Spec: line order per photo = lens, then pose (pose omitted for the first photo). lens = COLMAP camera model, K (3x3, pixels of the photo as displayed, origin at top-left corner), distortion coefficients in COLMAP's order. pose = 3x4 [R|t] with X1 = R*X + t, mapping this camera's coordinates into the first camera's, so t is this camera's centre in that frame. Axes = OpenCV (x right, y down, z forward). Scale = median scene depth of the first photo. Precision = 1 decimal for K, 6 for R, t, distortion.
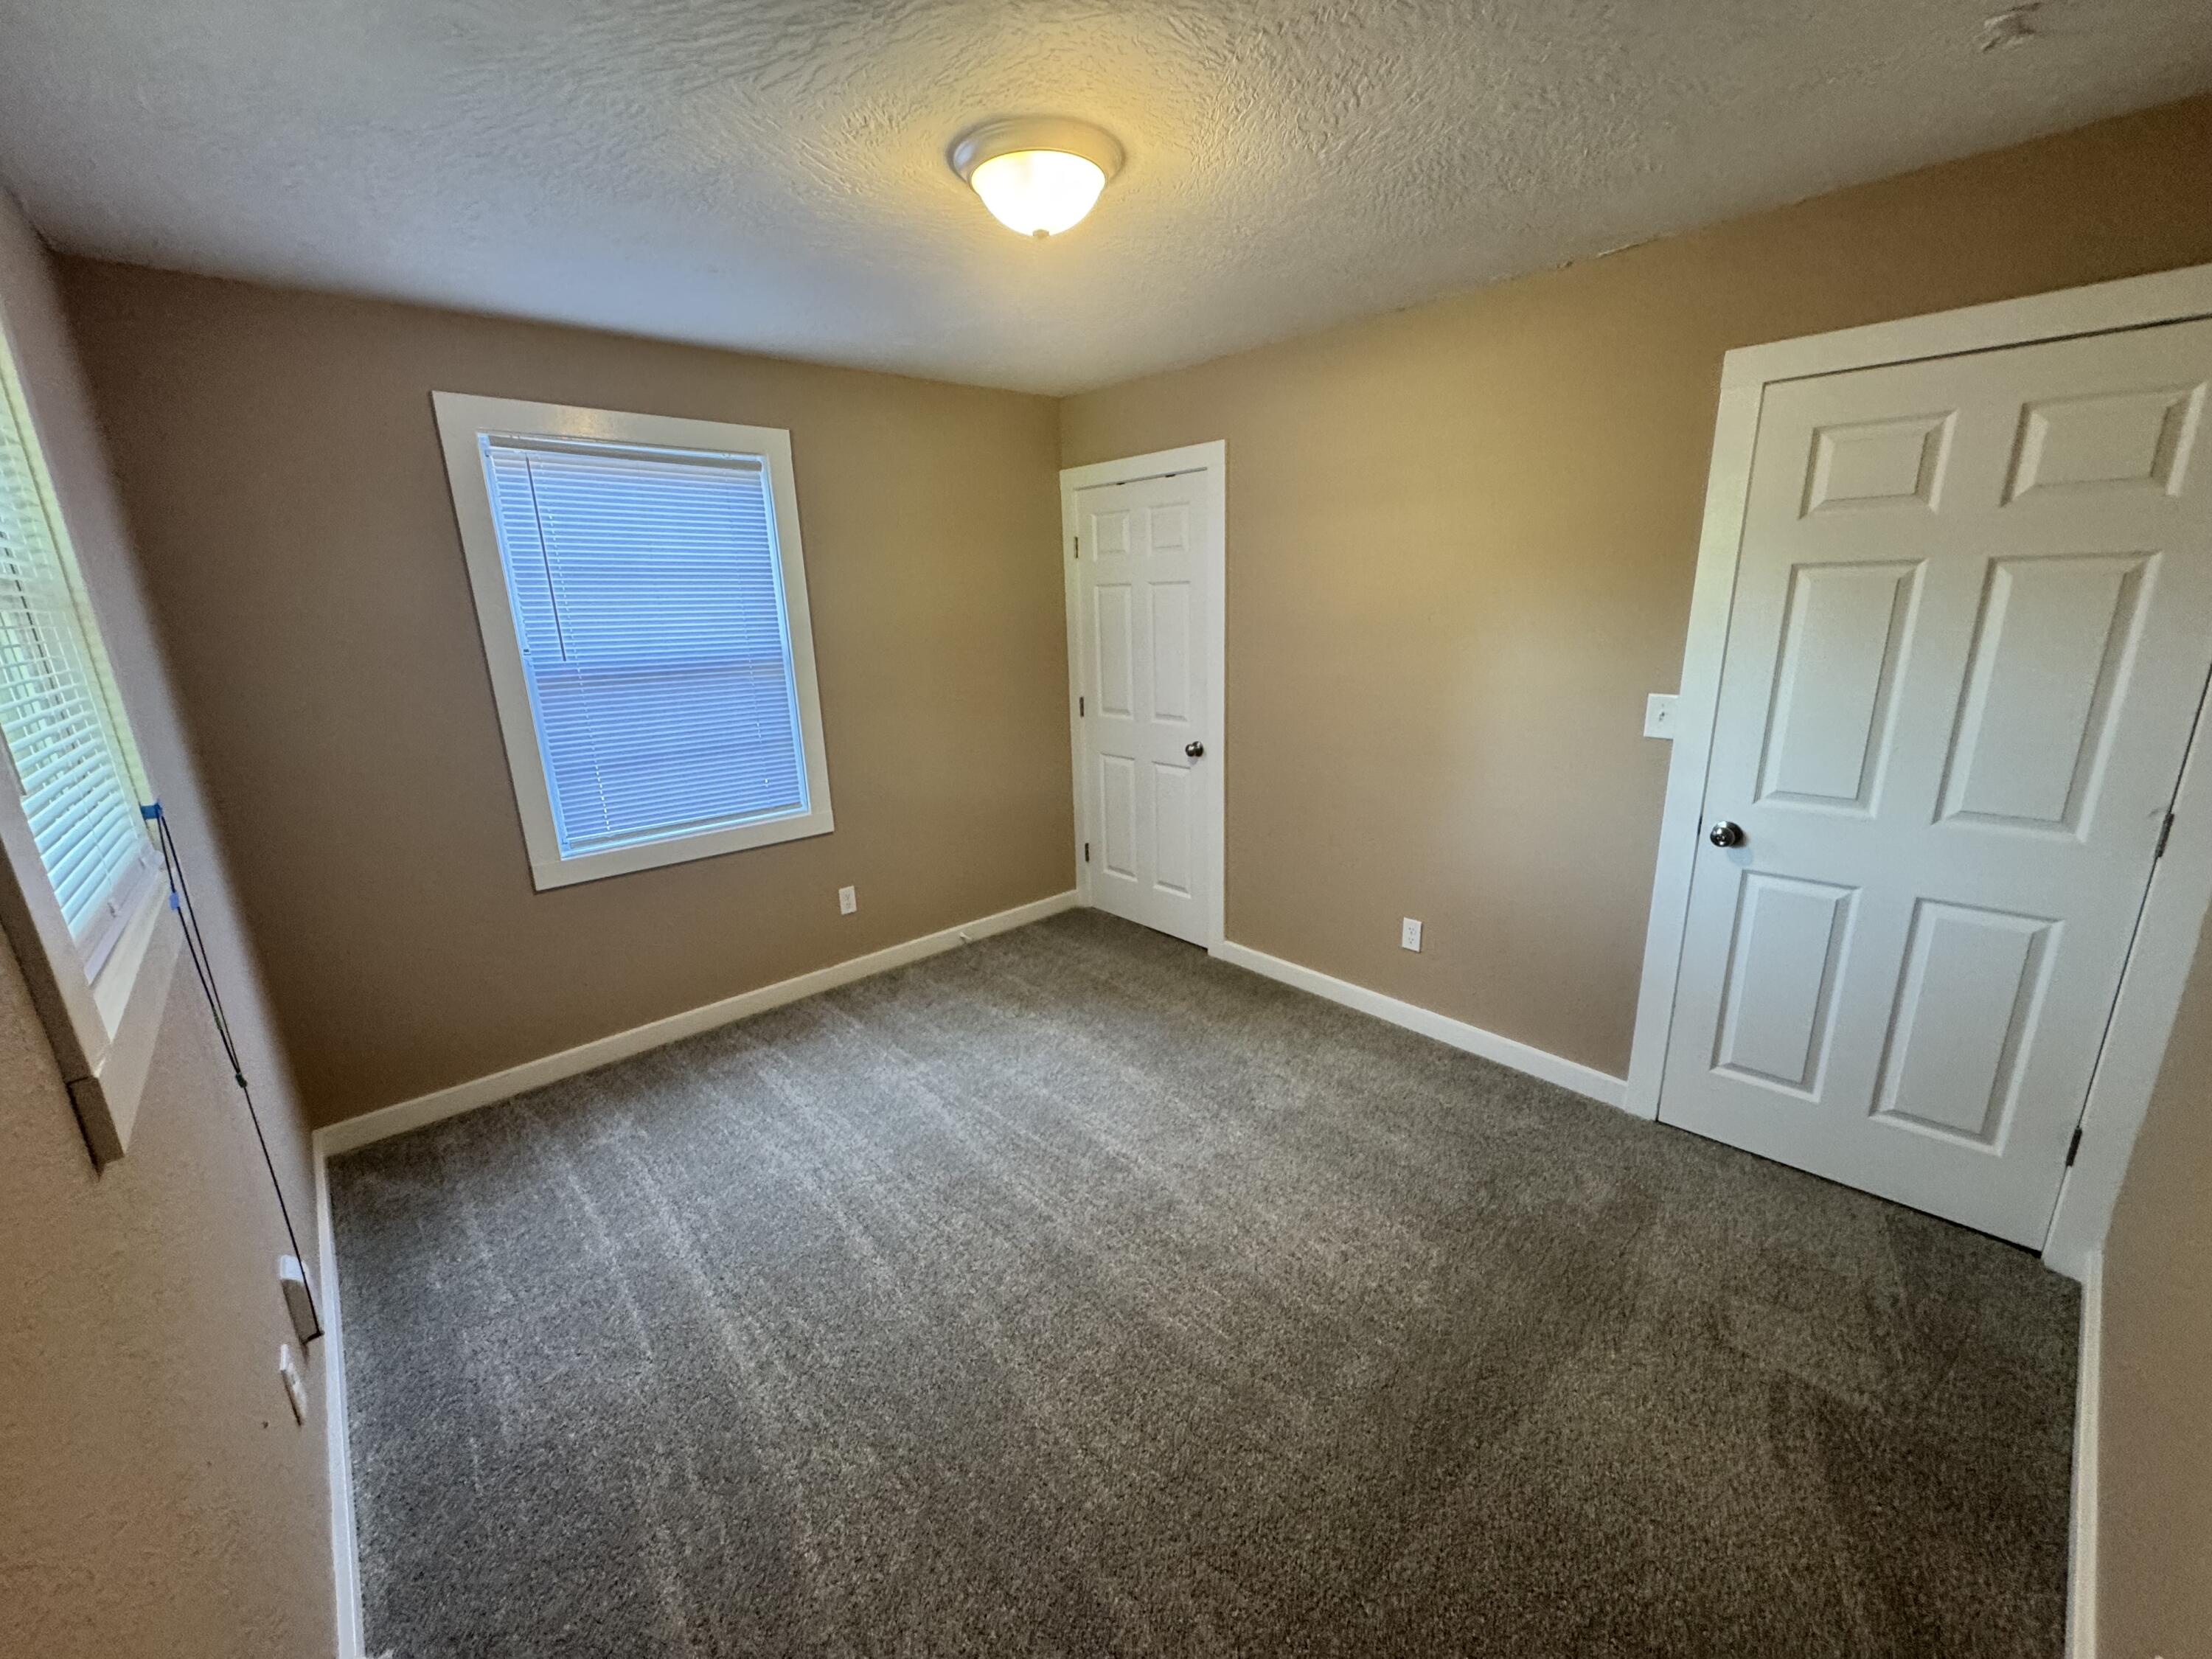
lens RADIAL K [[884.0, 0, 1103.9], [0, 884.0, 826.9], [0, 0, 1]] dist [0.001385, -0.000405]
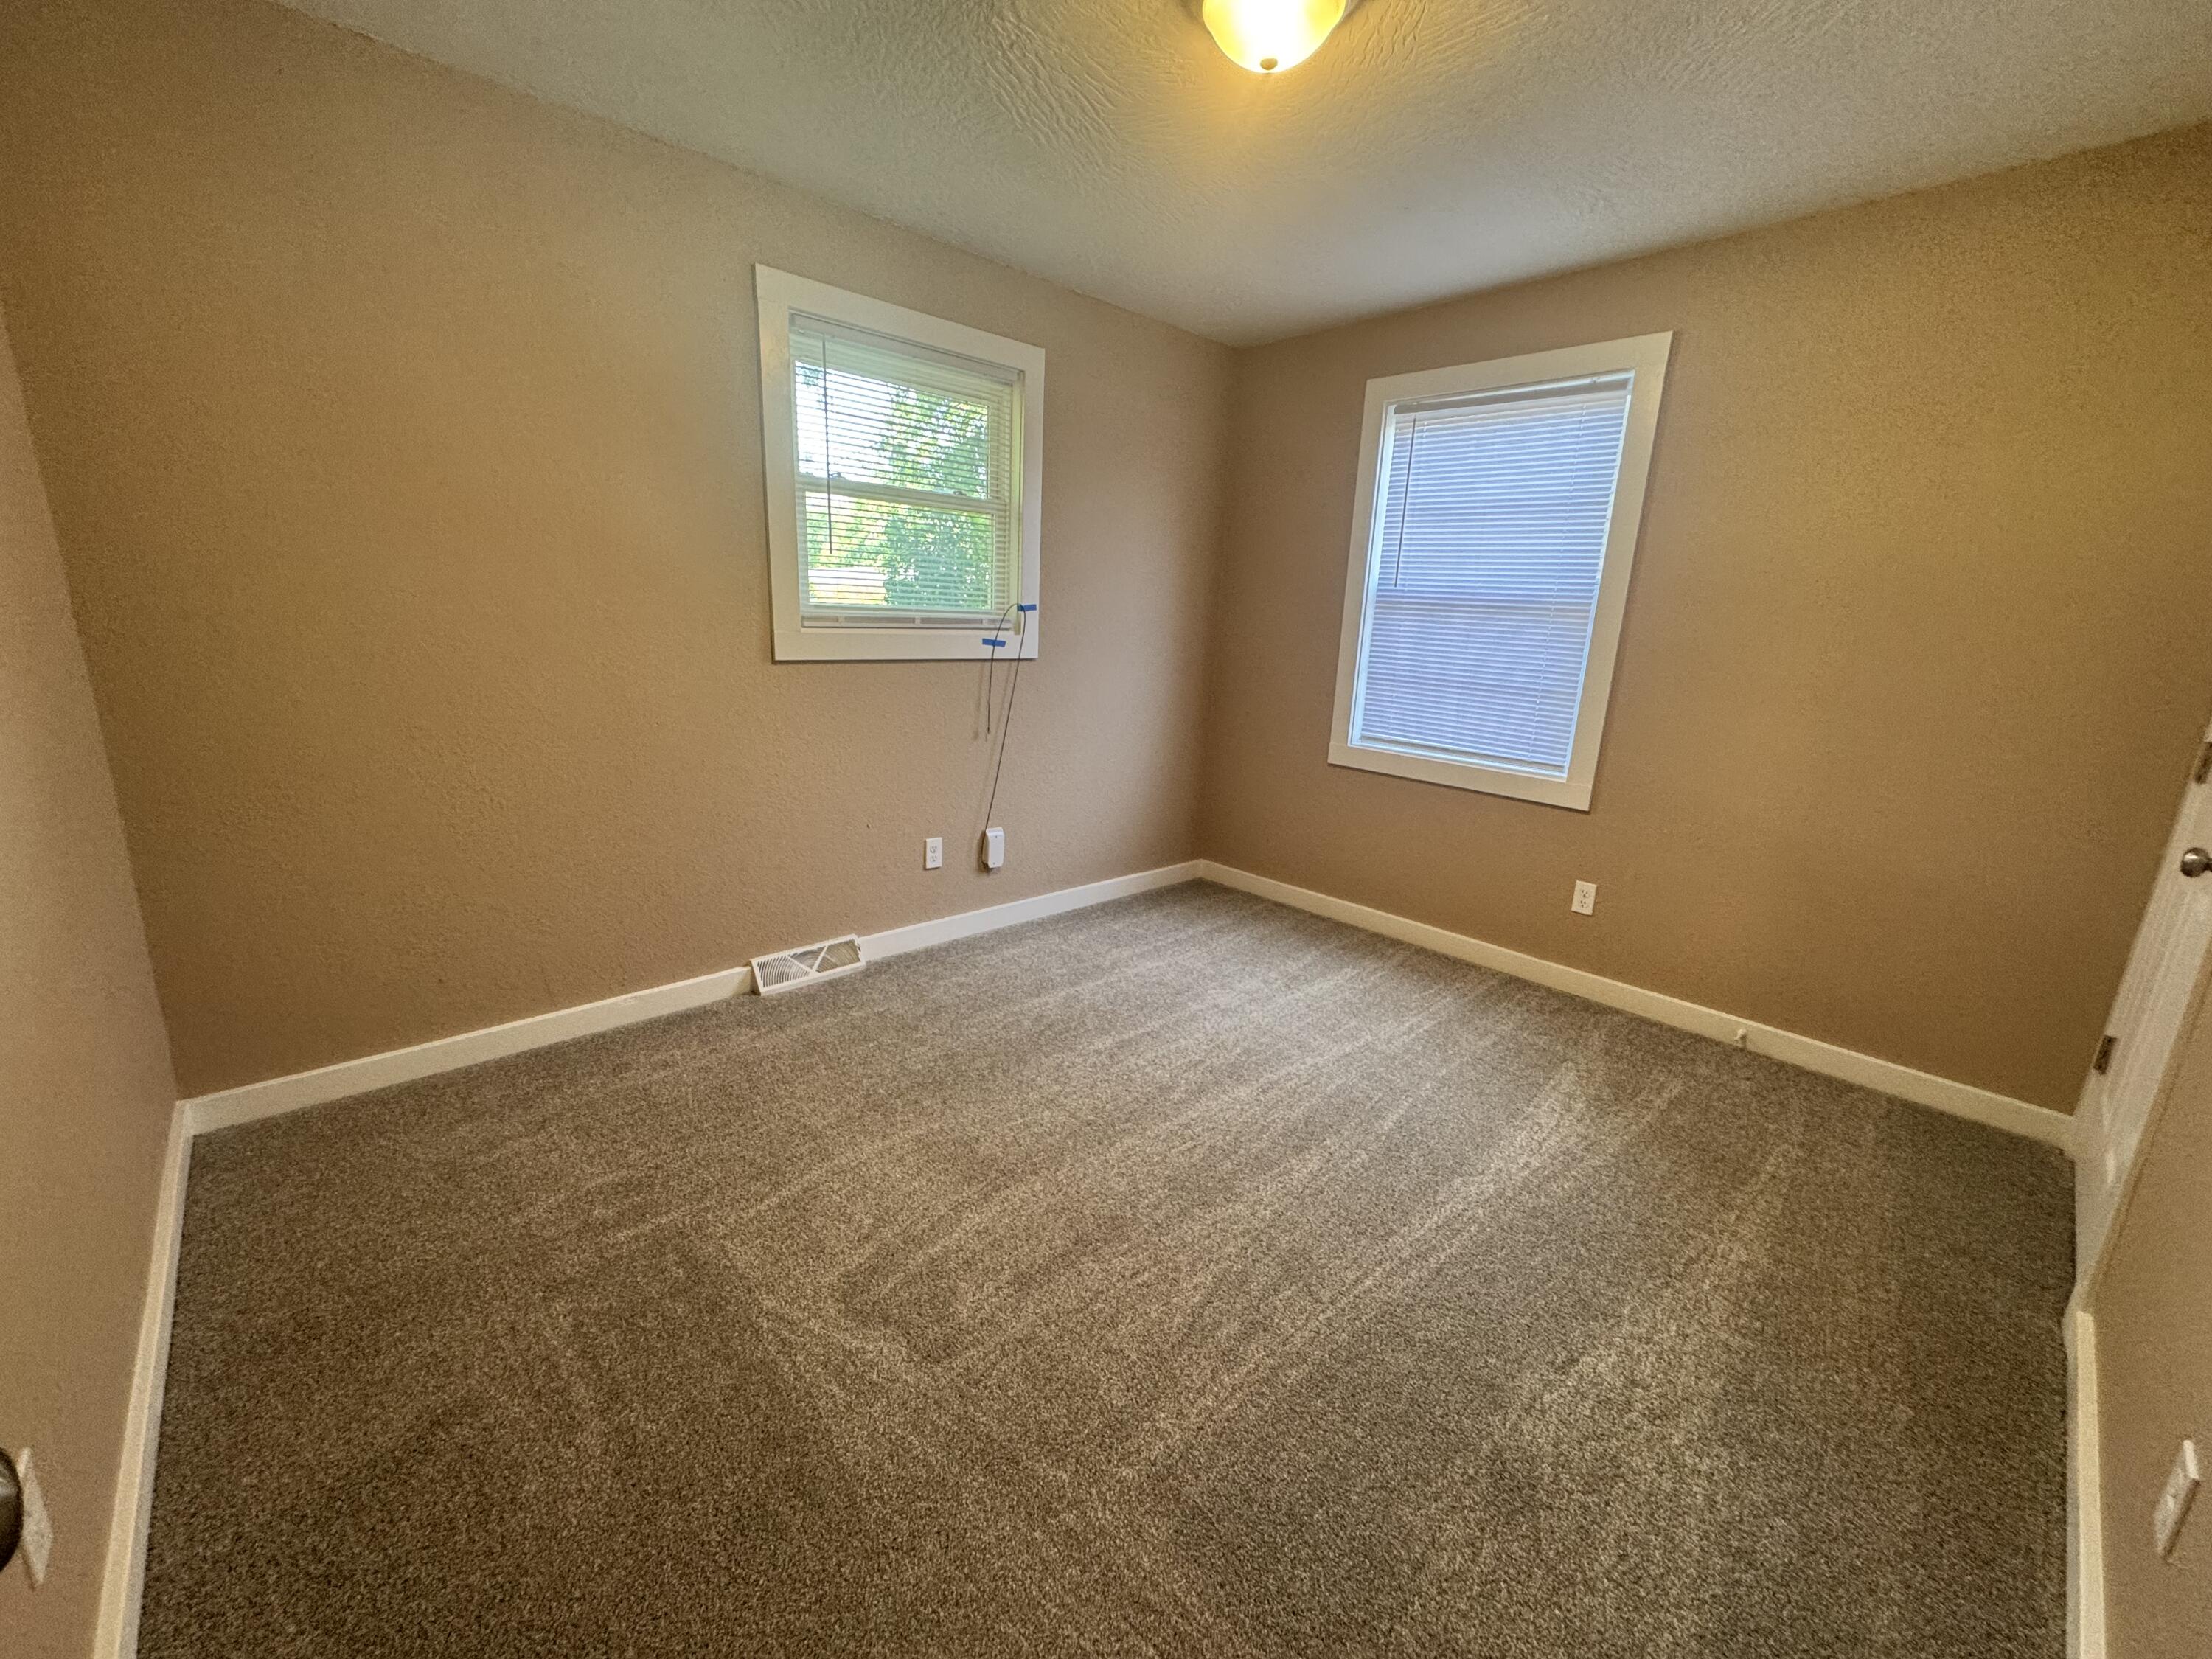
lens RADIAL K [[884.0, 0, 1103.9], [0, 884.0, 826.9], [0, 0, 1]] dist [0.001385, -0.000405]
pose [[0.014905, 0.263107, -0.964651, 0.580811], [-0.302466, 0.920746, 0.246458, -0.056472], [0.953044, 0.288101, 0.093304, 0.542603]]
